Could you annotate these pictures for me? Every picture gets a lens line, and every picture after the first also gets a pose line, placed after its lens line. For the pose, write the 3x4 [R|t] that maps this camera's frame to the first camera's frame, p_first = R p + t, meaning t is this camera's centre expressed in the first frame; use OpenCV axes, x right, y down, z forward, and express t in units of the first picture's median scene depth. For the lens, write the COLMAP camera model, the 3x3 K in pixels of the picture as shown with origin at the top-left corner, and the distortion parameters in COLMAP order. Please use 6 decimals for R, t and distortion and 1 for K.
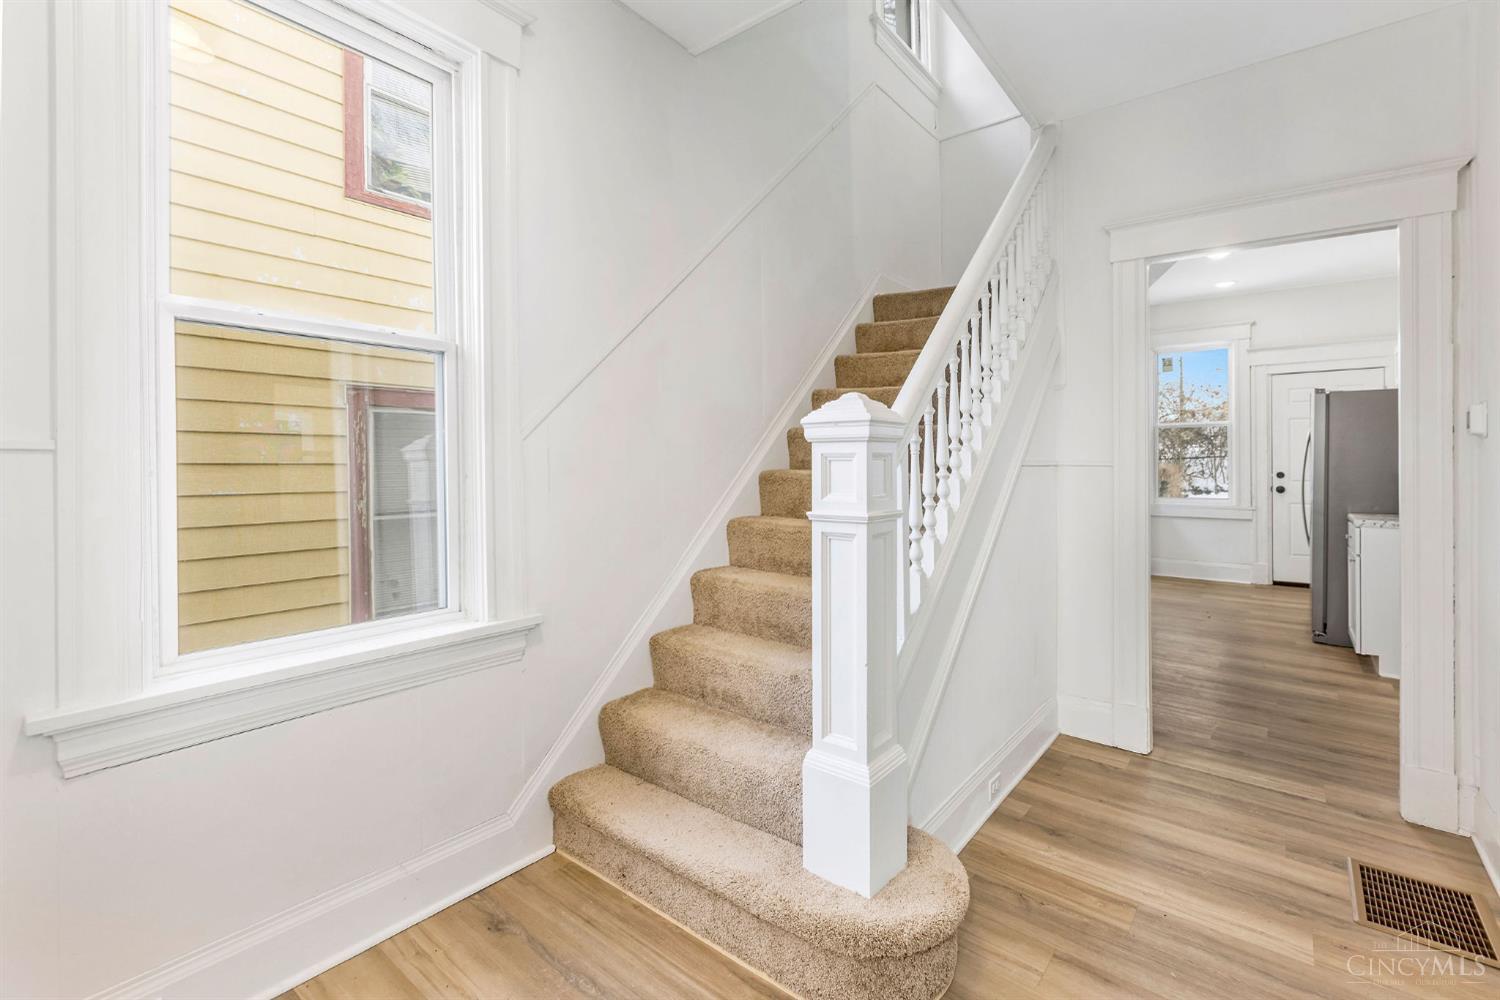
lens RADIAL K [[666.5, 0, 746.4], [0, 666.5, 459.9], [0, 0, 1]] dist [0.000248, 0.000059]
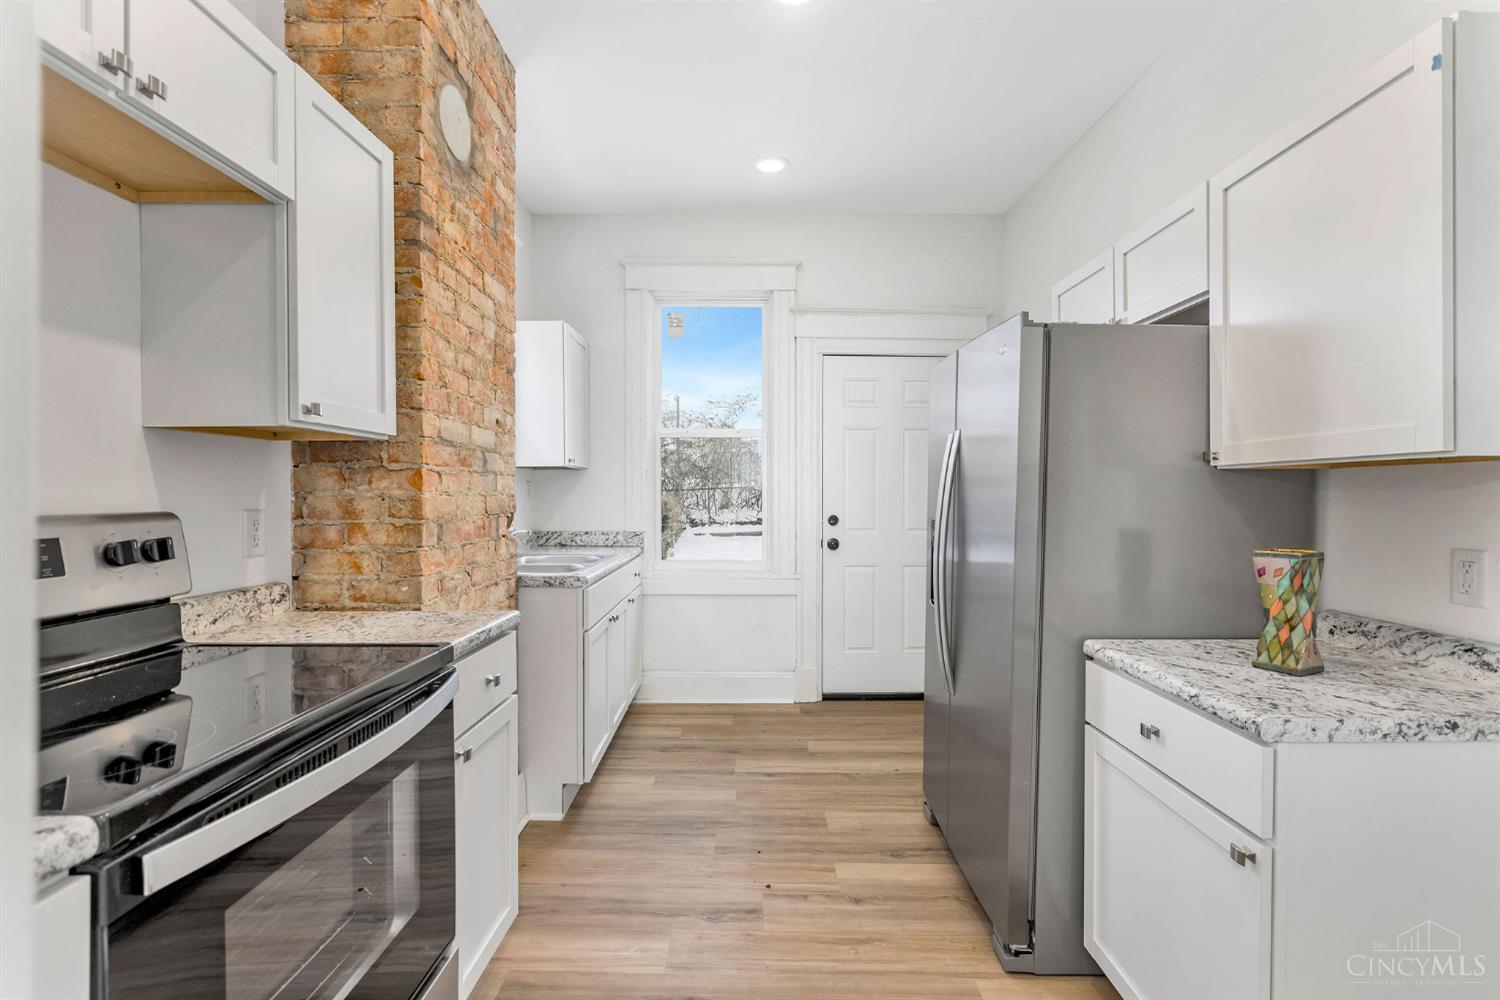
lens RADIAL K [[667.9, 0, 765.3], [0, 667.9, 490.8], [0, 0, 1]] dist [-0.007586, 0.000247]
pose [[0.758170, 0.004345, 0.652042, 0.349393], [-0.004989, 0.999987, -0.000863, -0.003152], [-0.652038, -0.002598, 0.758182, 0.566278]]
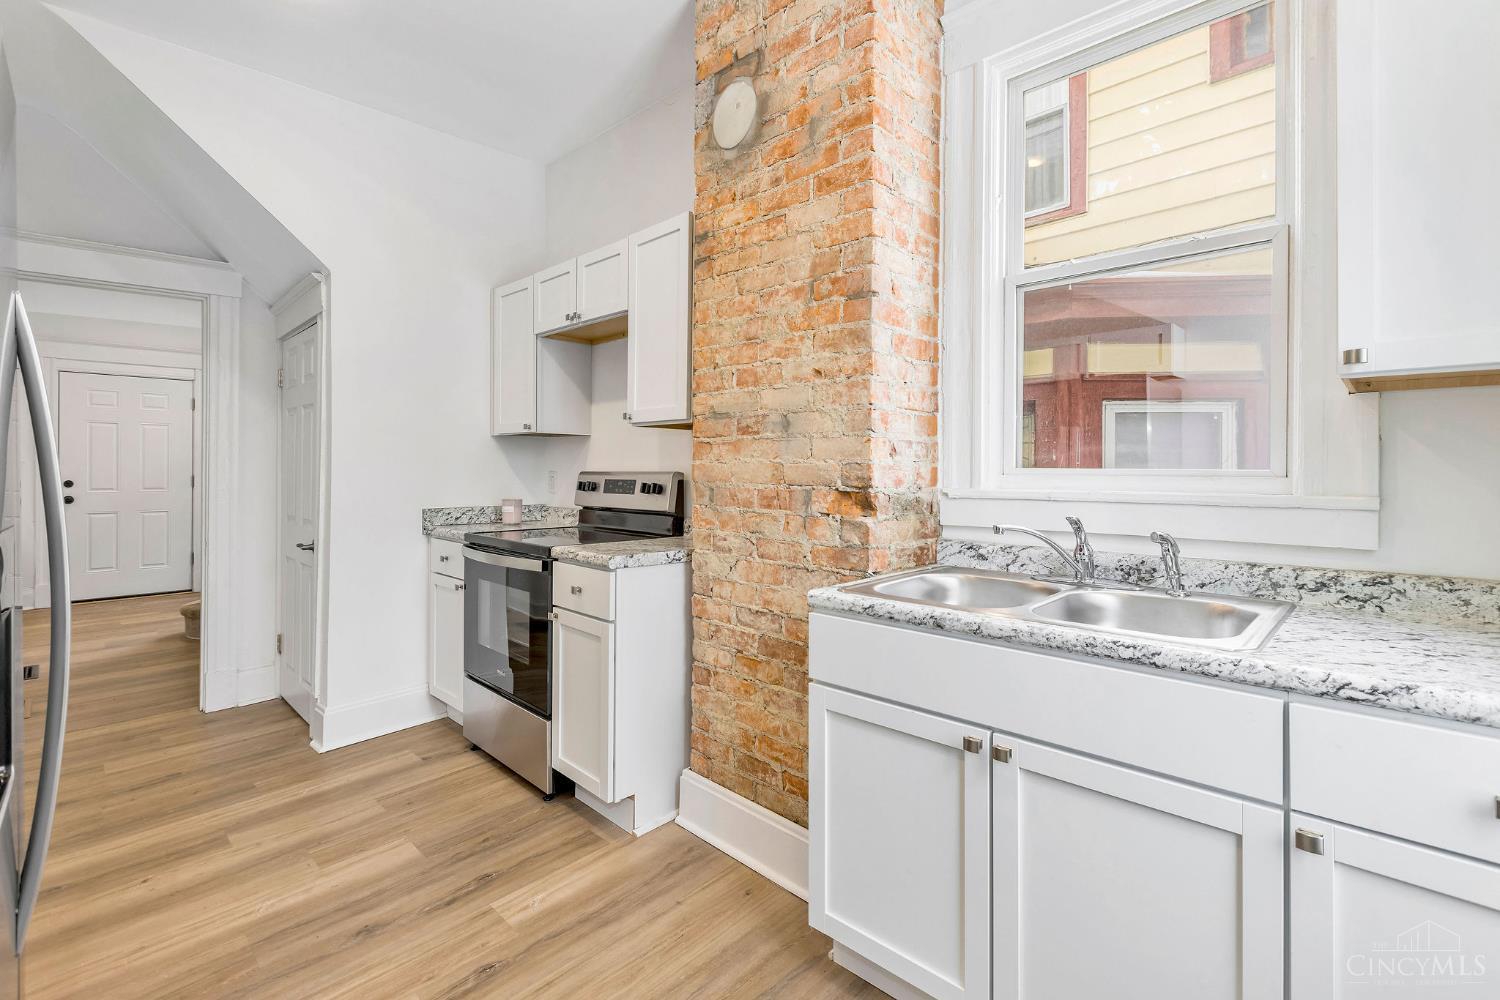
lens RADIAL K [[677.1, 0, 749.6], [0, 677.1, 456.6], [0, 0, 1]] dist [-0.014108, -0.000189]
pose [[-0.087331, -0.008795, -0.996141, 0.776377], [0.007690, 0.999925, -0.009503, -0.000503], [0.996150, -0.008490, -0.087257, 0.933327]]
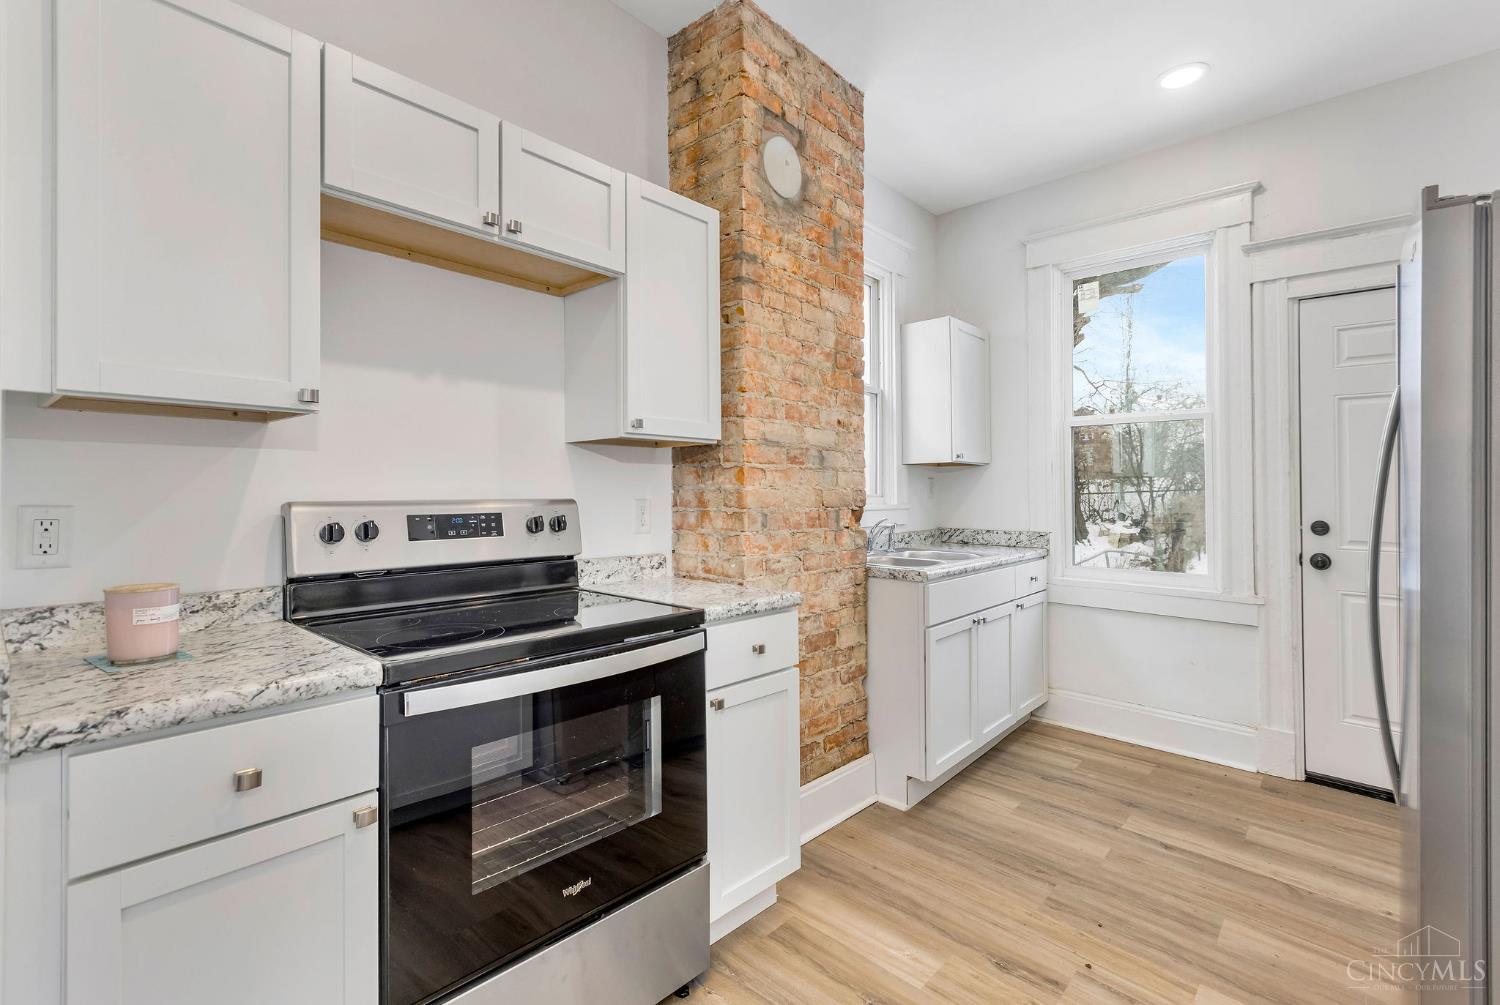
lens RADIAL K [[683.1, 0, 756.1], [0, 683.1, 476.4], [0, 0, 1]] dist [-0.002811, 0.000122]
pose [[0.999141, 0.004785, -0.041158, 0.443240], [-0.005475, 0.999846, -0.016671, -0.001251], [0.041072, 0.016882, 0.999014, 0.530359]]
